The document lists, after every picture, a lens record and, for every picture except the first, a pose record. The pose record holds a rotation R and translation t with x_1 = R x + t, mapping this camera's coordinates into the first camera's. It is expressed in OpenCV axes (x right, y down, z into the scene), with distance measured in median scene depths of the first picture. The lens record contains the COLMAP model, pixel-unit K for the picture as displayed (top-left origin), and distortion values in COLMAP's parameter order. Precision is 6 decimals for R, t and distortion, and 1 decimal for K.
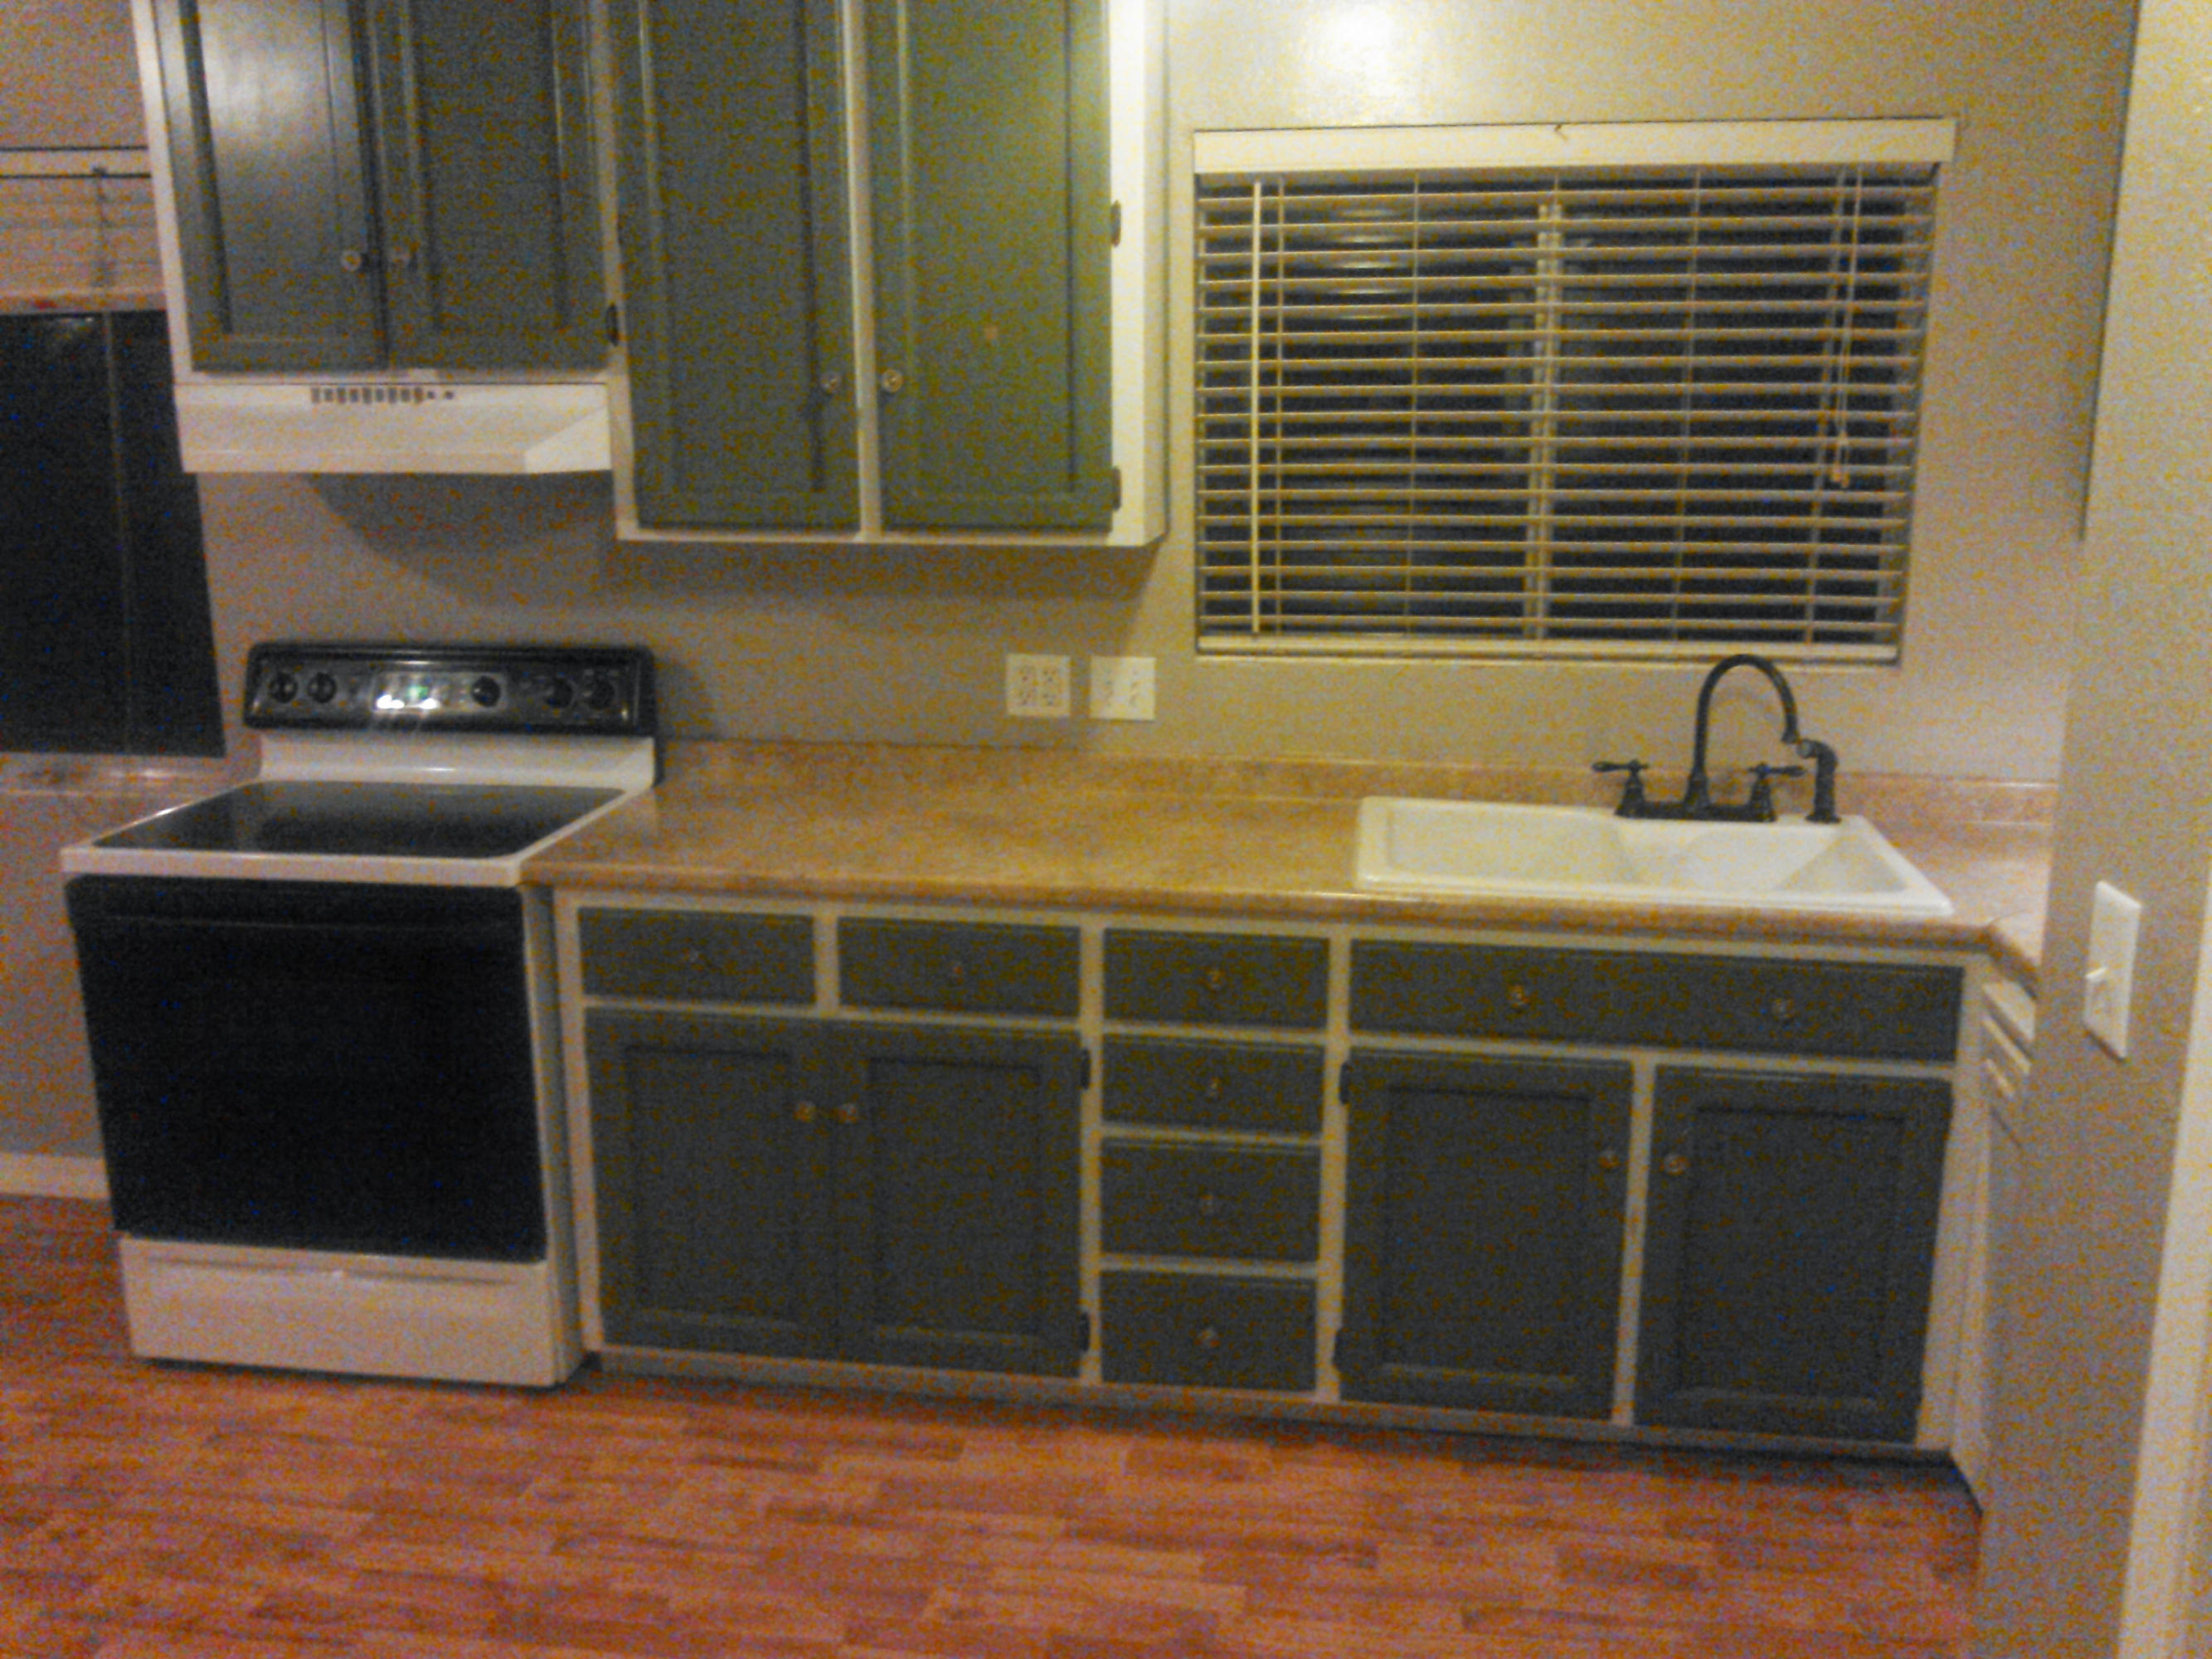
lens RADIAL K [[1937.1, 0, 1106.0], [0, 1937.1, 829.5], [0, 0, 1]] dist [-0.013411, -0.006077]
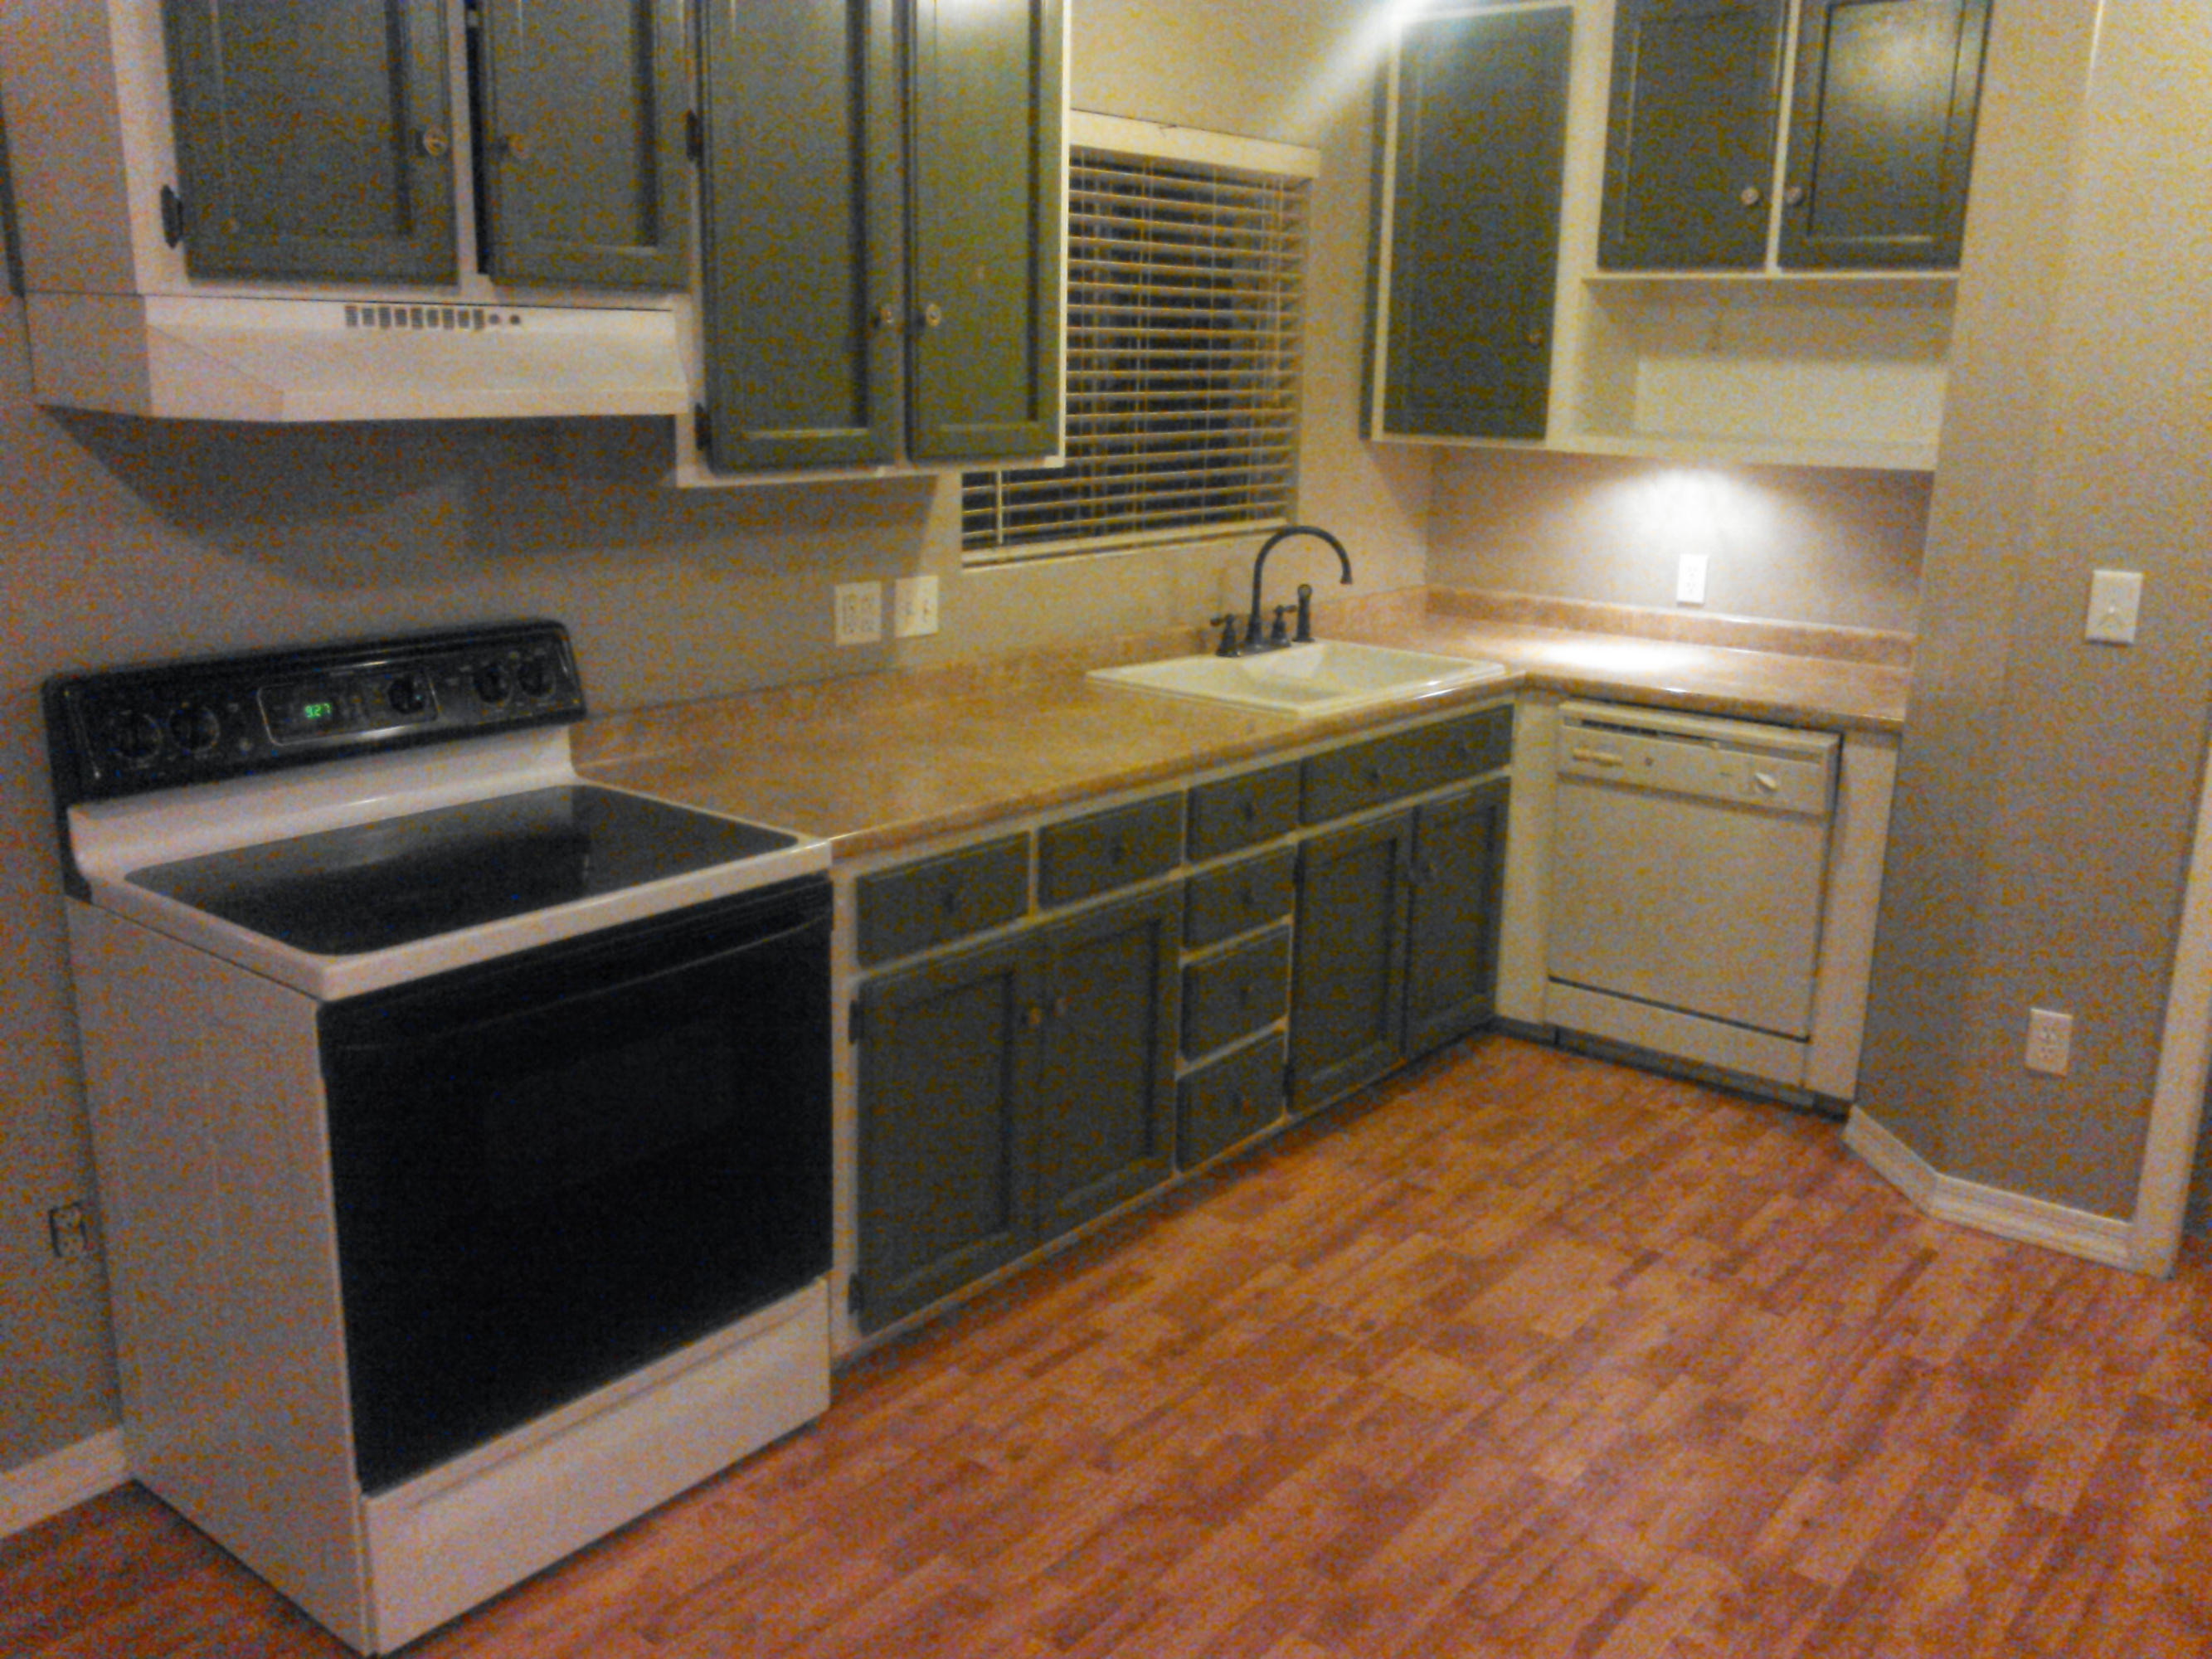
lens RADIAL K [[1929.0, 0, 1106.0], [0, 1929.0, 829.5], [0, 0, 1]] dist [-0.002164, -0.005298]
pose [[0.512072, -0.200872, 0.835125, -0.935285], [0.174367, 0.976336, 0.127922, -0.076480], [-0.841058, 0.080113, 0.534980, 0.376822]]
